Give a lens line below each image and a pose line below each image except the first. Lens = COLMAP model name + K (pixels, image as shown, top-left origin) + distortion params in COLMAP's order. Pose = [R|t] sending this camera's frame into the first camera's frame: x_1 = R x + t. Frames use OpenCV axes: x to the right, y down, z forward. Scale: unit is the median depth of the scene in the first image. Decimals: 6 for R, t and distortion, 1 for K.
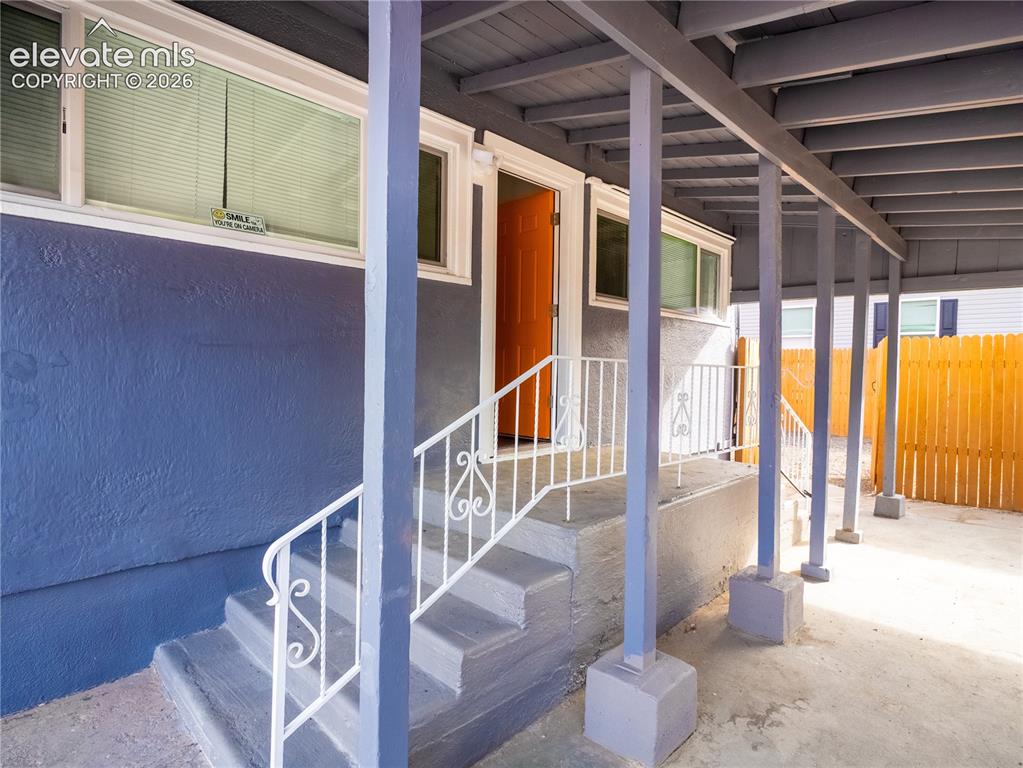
lens RADIAL K [[549.5, 0, 513.4], [0, 549.5, 379.0], [0, 0, 1]] dist [-0.002349, -0.001639]
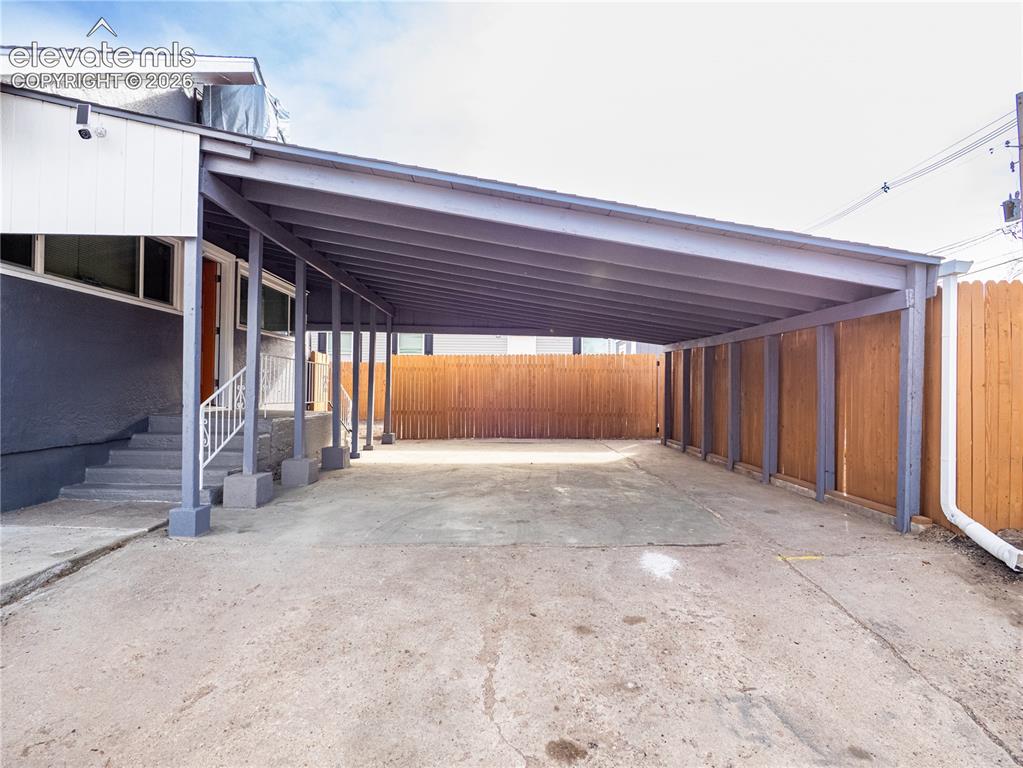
lens RADIAL K [[549.5, 0, 513.6], [0, 549.5, 386.2], [0, 0, 1]] dist [-0.002349, -0.001639]
pose [[0.705545, -0.002110, 0.708662, -0.496688], [0.016176, 0.999783, -0.013128, 0.090533], [-0.708480, 0.020726, 0.705426, -0.895297]]
